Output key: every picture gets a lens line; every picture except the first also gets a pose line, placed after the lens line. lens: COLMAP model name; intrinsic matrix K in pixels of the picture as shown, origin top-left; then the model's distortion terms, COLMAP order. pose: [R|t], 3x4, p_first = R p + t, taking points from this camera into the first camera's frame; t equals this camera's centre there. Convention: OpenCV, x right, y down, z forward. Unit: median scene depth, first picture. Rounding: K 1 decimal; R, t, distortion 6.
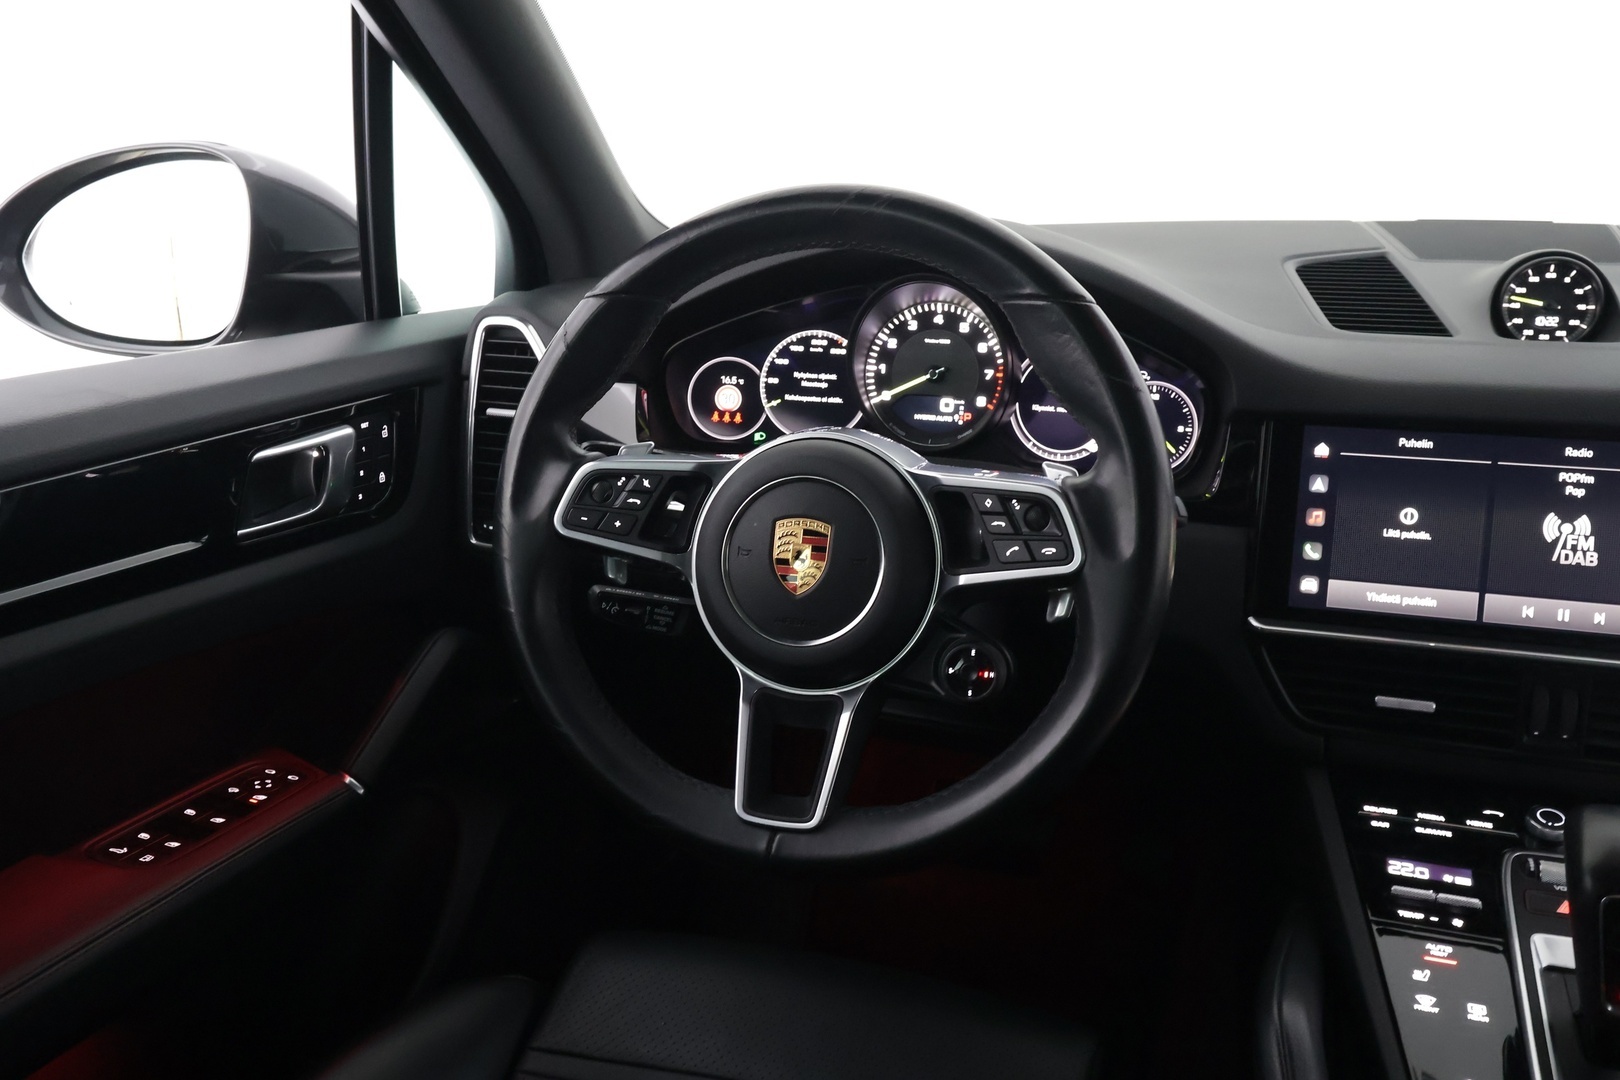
lens RADIAL K [[1254.4, 0, 803.3], [0, 1254.4, 543.5], [0, 0, 1]] dist [-0.014194, 0.017414]
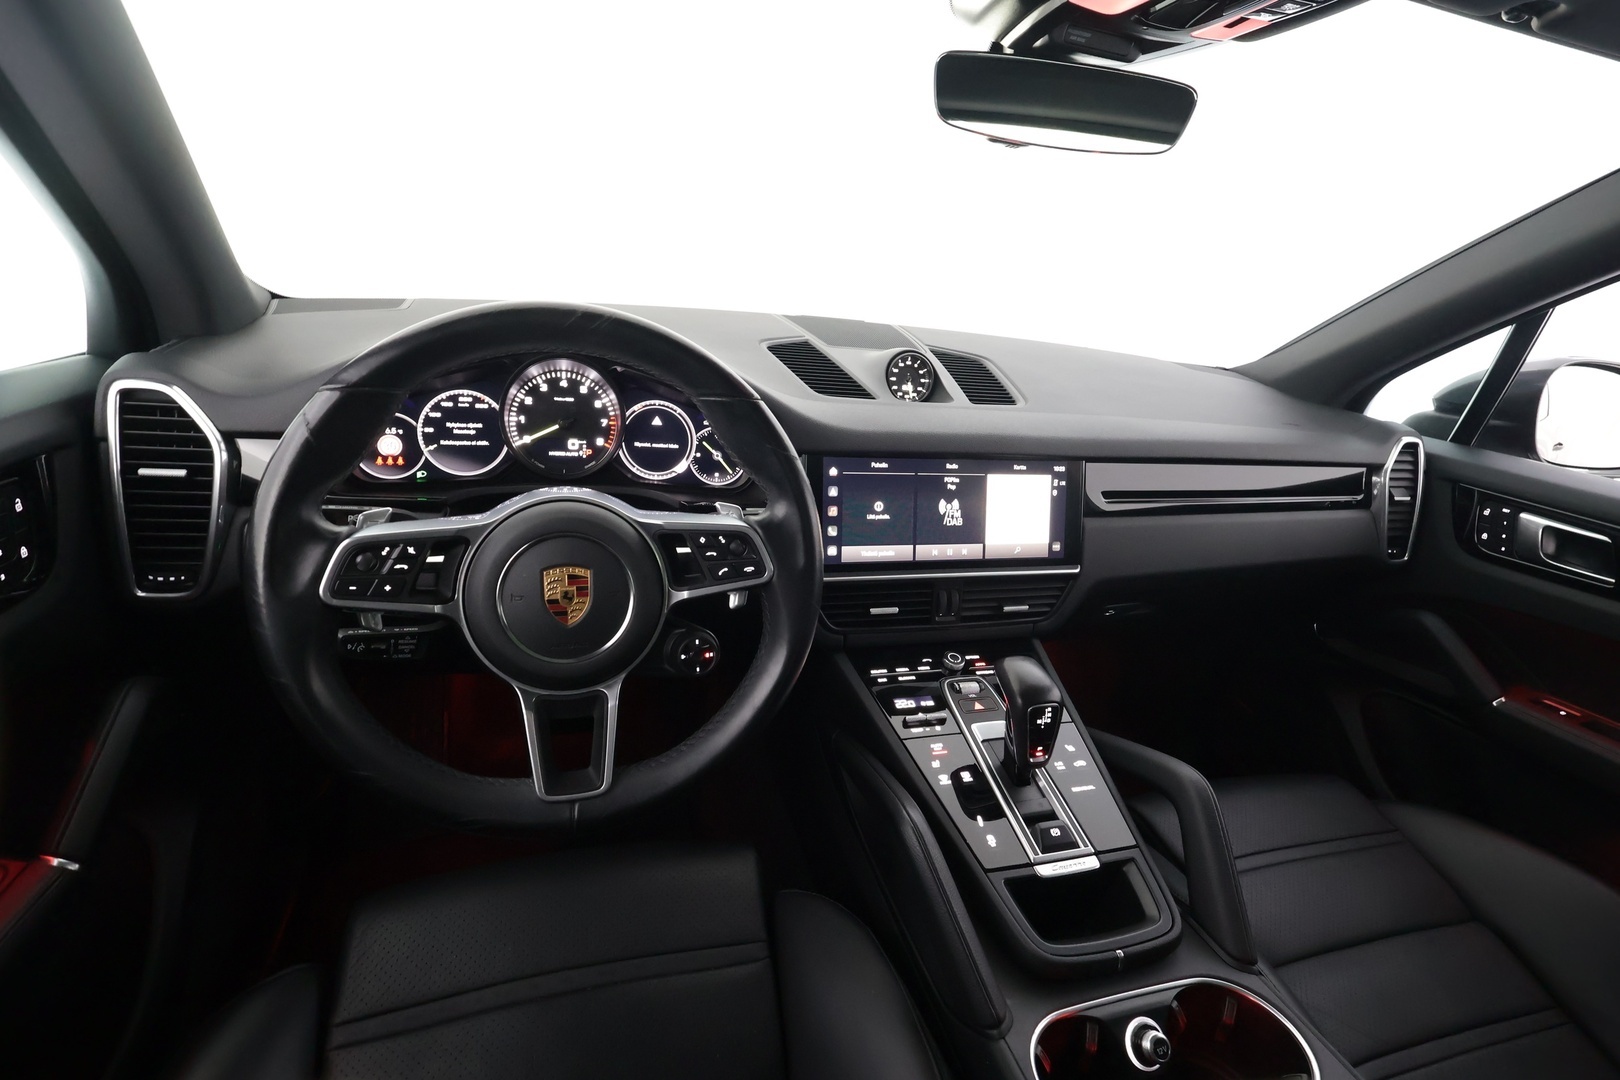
lens RADIAL K [[745.7, 0, 807.8], [0, 745.7, 540.8], [0, 0, 1]] dist [-0.003787, 0.000626]
pose [[0.804384, -0.127506, 0.580265, -0.211617], [0.068373, 0.990076, 0.122777, -0.107621], [-0.590162, -0.059085, 0.805120, 0.200698]]
